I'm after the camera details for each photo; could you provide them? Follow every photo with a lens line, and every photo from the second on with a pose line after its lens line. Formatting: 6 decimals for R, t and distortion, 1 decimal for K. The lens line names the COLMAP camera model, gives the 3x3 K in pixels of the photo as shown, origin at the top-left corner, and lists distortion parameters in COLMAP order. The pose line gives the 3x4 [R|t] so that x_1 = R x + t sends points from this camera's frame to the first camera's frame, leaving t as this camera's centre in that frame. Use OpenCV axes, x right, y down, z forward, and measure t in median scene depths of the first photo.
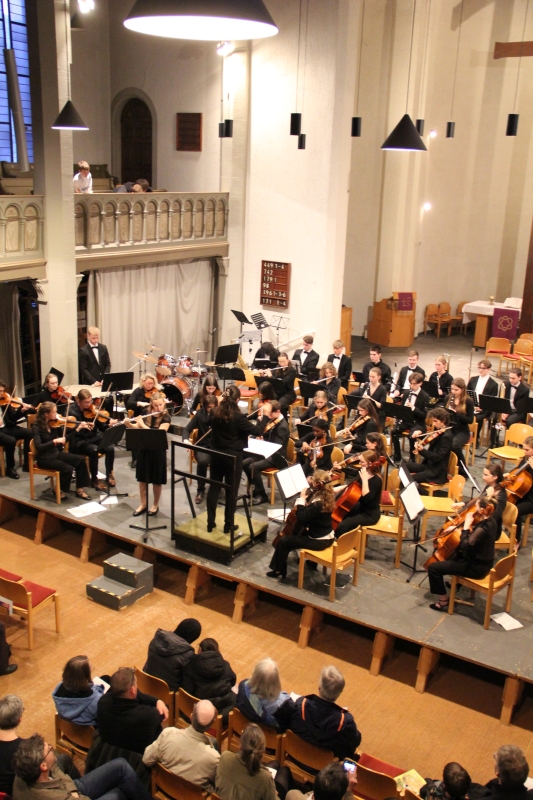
lens RADIAL K [[824.8, 0, 268.8], [0, 824.8, 410.9], [0, 0, 1]] dist [-0.015526, 0.002083]
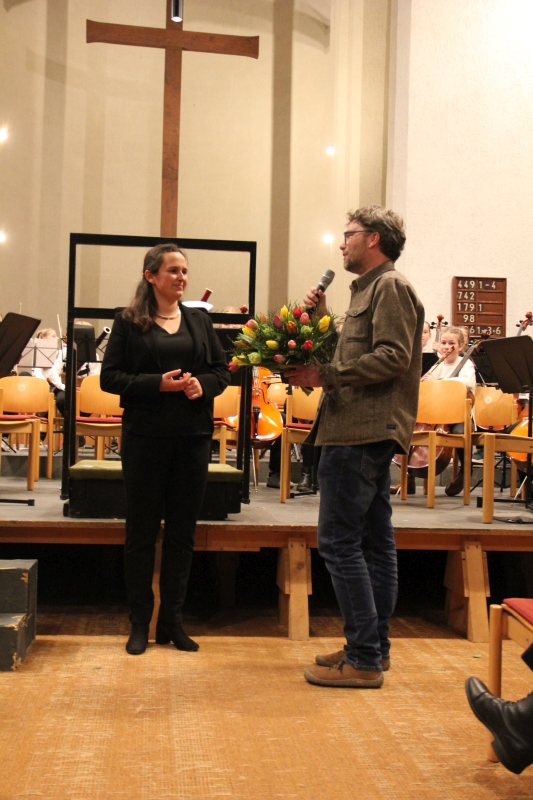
lens RADIAL K [[1024.6, 0, 262.2], [0, 1024.6, 404.8], [0, 0, 1]] dist [0.009323, 0.422883]
pose [[0.781204, -0.001151, 0.624275, -0.315368], [0.182986, 0.956497, -0.227222, 0.218325], [-0.596856, 0.291740, 0.747430, 0.508235]]
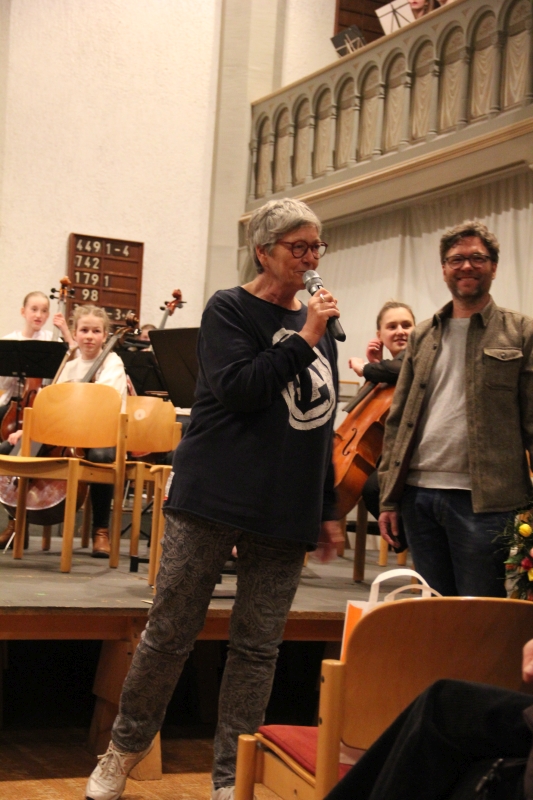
lens RADIAL K [[1447.3, 0, 254.4], [0, 1447.3, 397.3], [0, 0, 1]] dist [0.297621, 0.291899]
pose [[0.527525, 0.039591, 0.848616, -0.316785], [0.202935, 0.964122, -0.171130, 0.206154], [-0.824945, 0.262490, 0.500565, 0.543696]]
